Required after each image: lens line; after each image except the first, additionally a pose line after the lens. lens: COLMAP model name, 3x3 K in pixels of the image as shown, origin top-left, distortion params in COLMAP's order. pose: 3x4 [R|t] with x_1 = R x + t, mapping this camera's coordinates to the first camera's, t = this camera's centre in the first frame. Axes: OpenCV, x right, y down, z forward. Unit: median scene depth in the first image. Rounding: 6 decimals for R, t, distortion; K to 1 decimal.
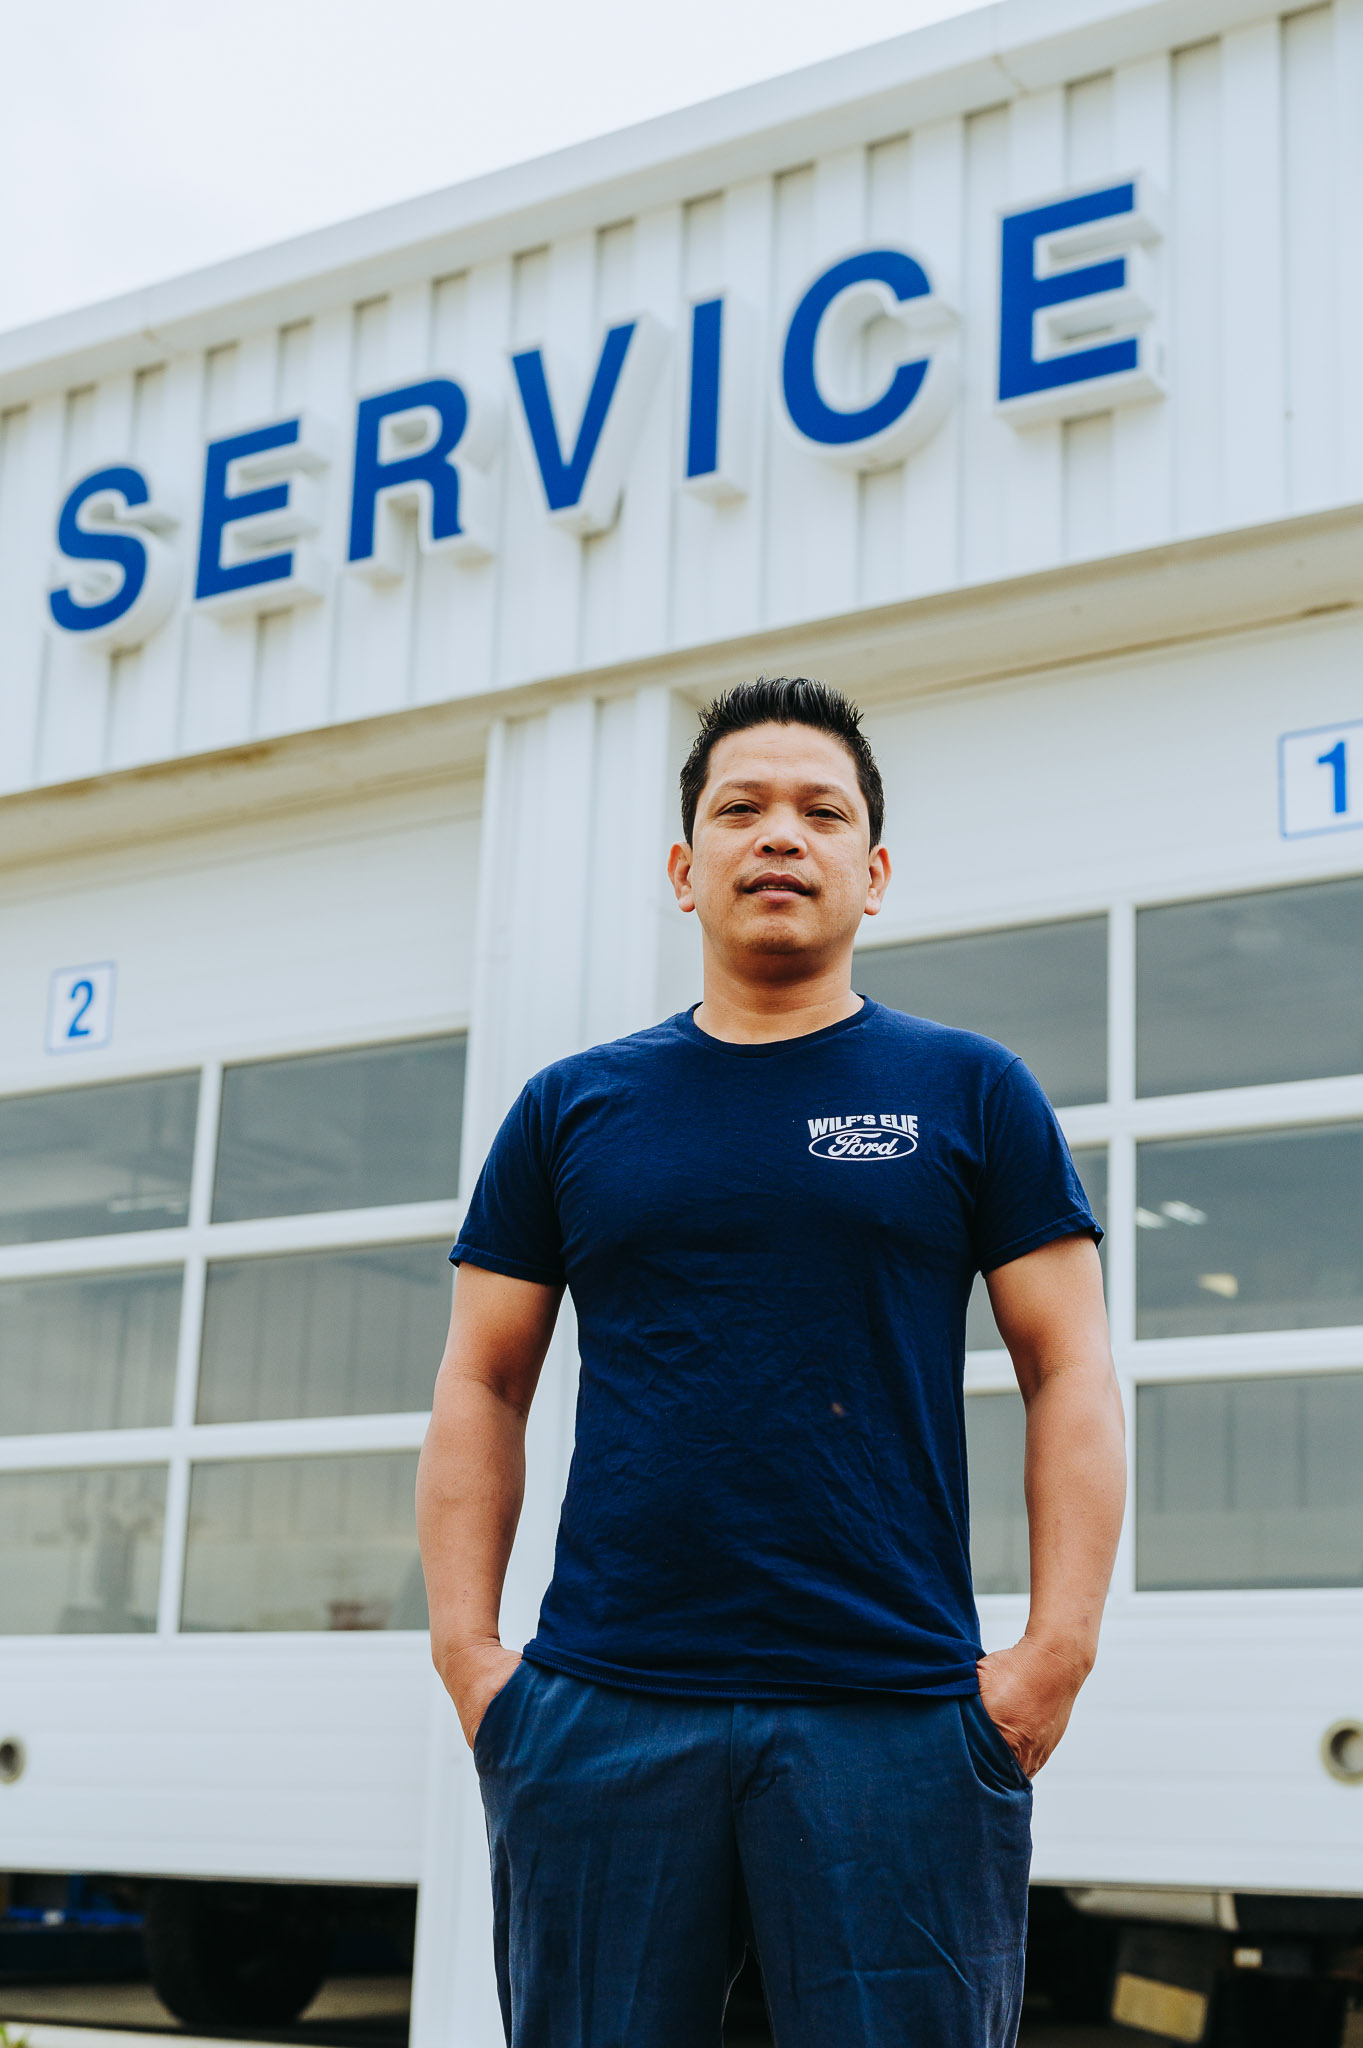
lens RADIAL K [[2884.9, 0, 645.2], [0, 2884.9, 1096.4], [0, 0, 1]] dist [0.003411, 0.000000]
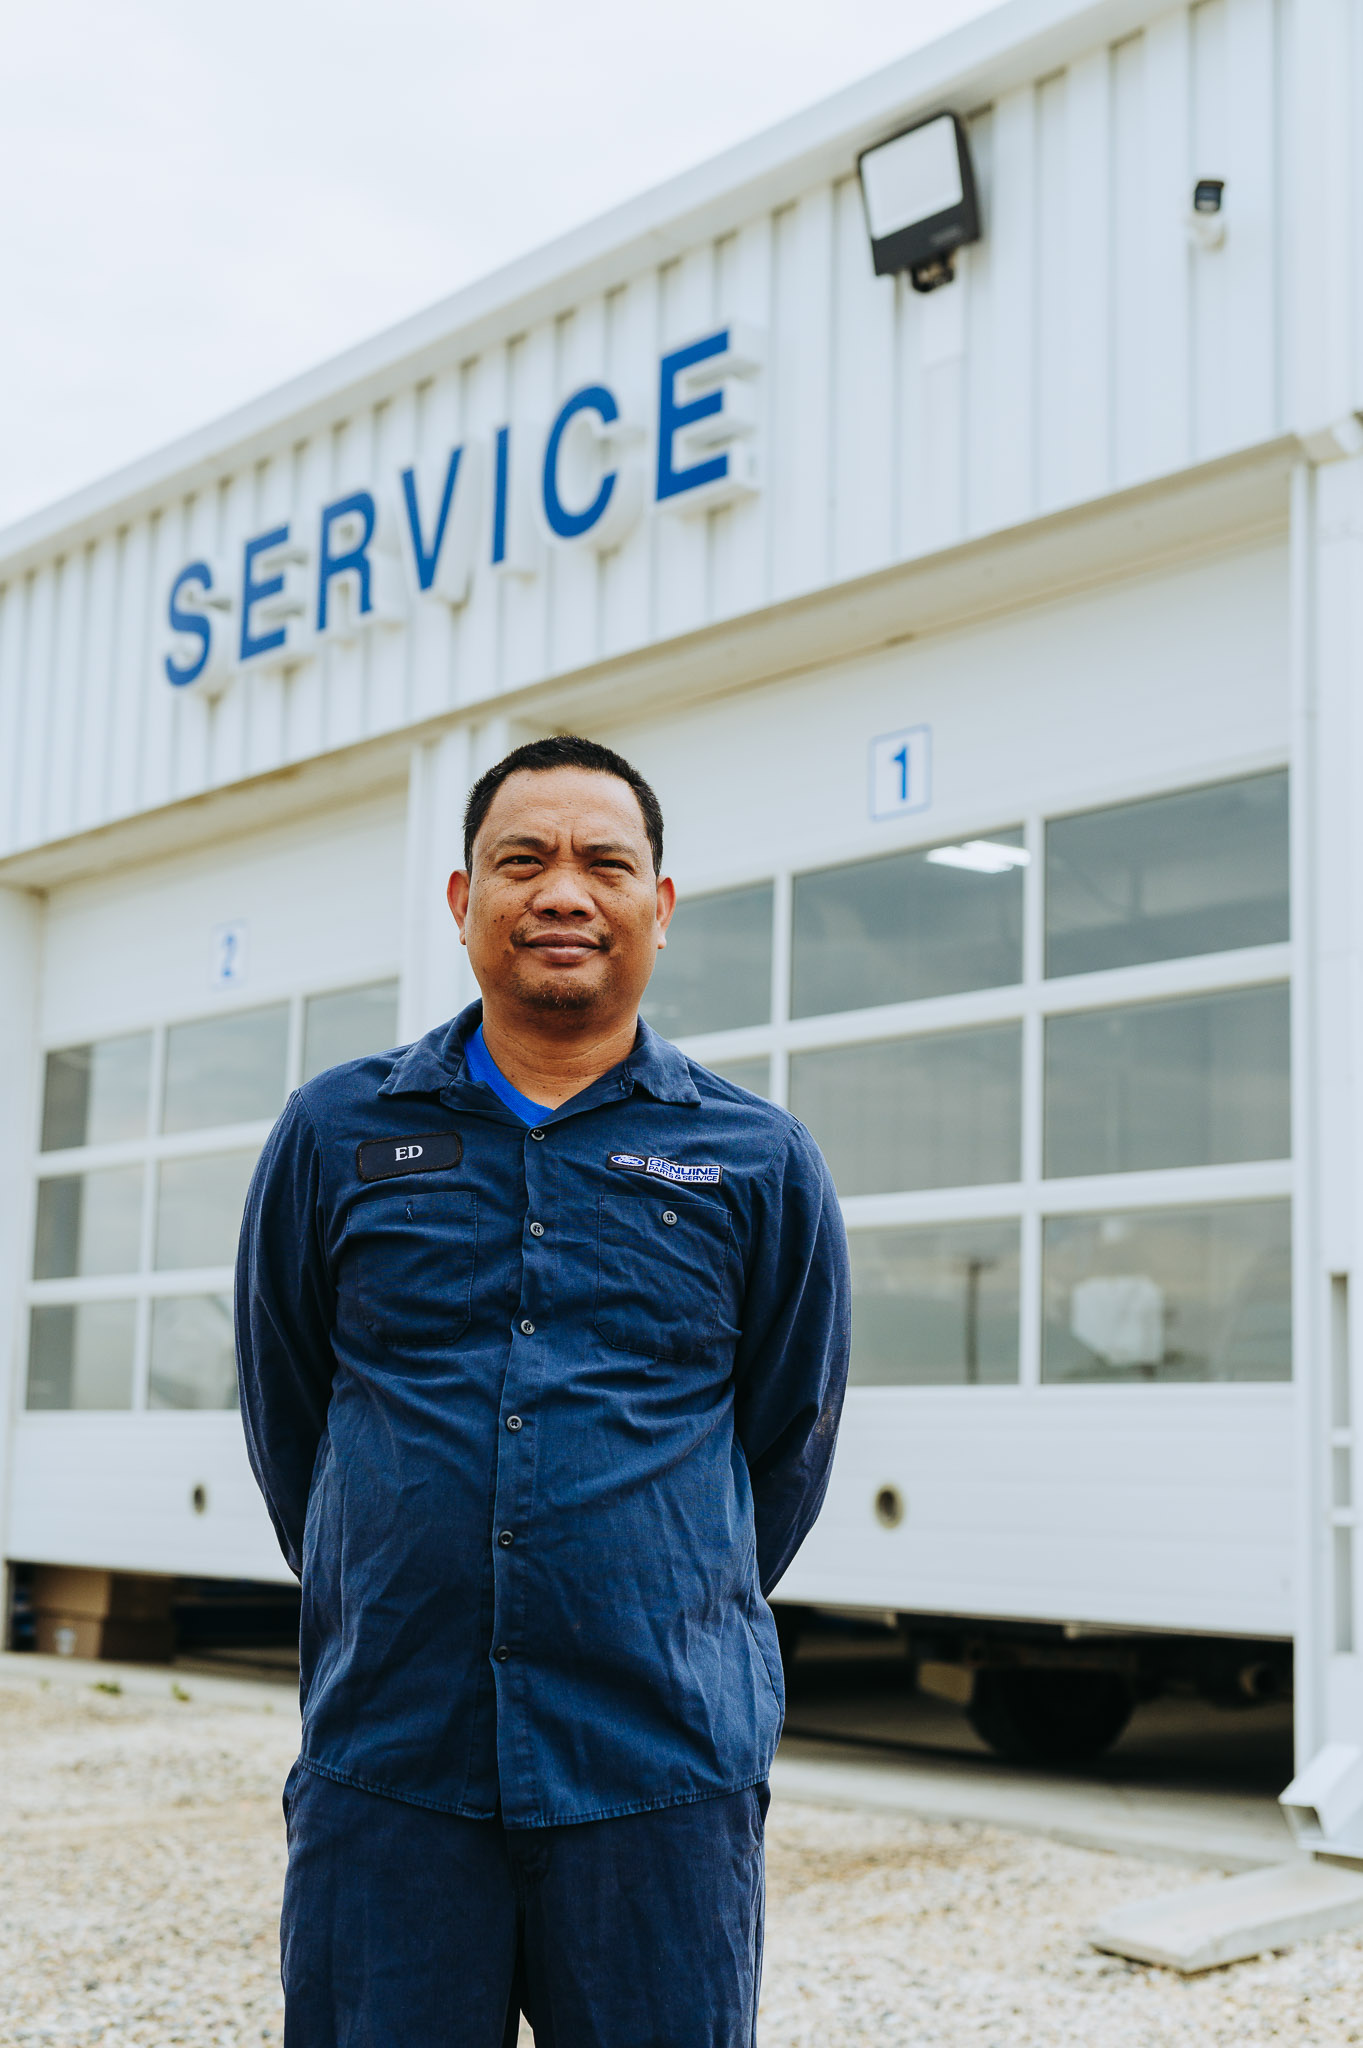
lens RADIAL K [[3020.8, 0, 696.4], [0, 3020.8, 1149.5], [0, 0, 1]] dist [0.020801, 0.000000]
pose [[0.940603, -0.030780, -0.338111, 0.543097], [0.068389, 0.992646, 0.099888, -0.075159], [0.332550, -0.117078, 0.935790, -0.299435]]
